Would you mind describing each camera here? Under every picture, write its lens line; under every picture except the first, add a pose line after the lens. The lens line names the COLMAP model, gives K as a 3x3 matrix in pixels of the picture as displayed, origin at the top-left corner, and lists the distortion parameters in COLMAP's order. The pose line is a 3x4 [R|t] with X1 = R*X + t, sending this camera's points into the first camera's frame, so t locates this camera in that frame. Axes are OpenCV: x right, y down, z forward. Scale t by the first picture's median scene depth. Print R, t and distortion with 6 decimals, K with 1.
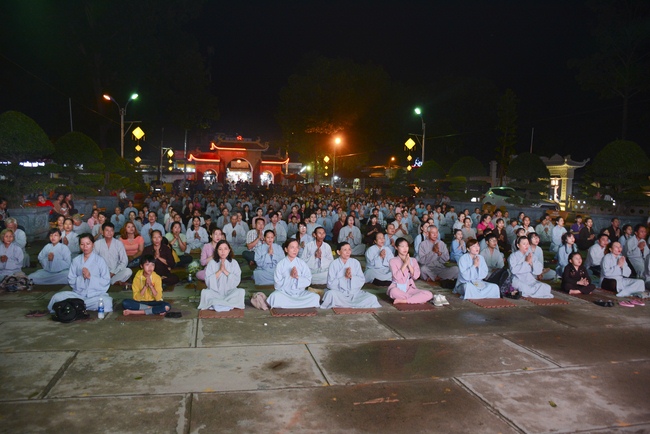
lens RADIAL K [[496.7, 0, 325.0], [0, 496.7, 217.0], [0, 0, 1]] dist [-0.124245, 0.005009]
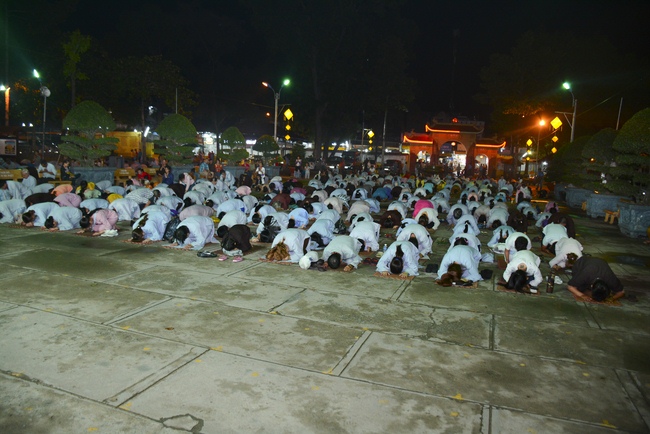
lens RADIAL K [[496.7, 0, 325.0], [0, 496.7, 217.0], [0, 0, 1]] dist [-0.124245, 0.005009]
pose [[0.852626, 0.079724, -0.516404, 0.135122], [-0.063630, 0.996778, 0.048826, 0.002845], [0.518633, -0.008771, 0.854952, 0.019419]]
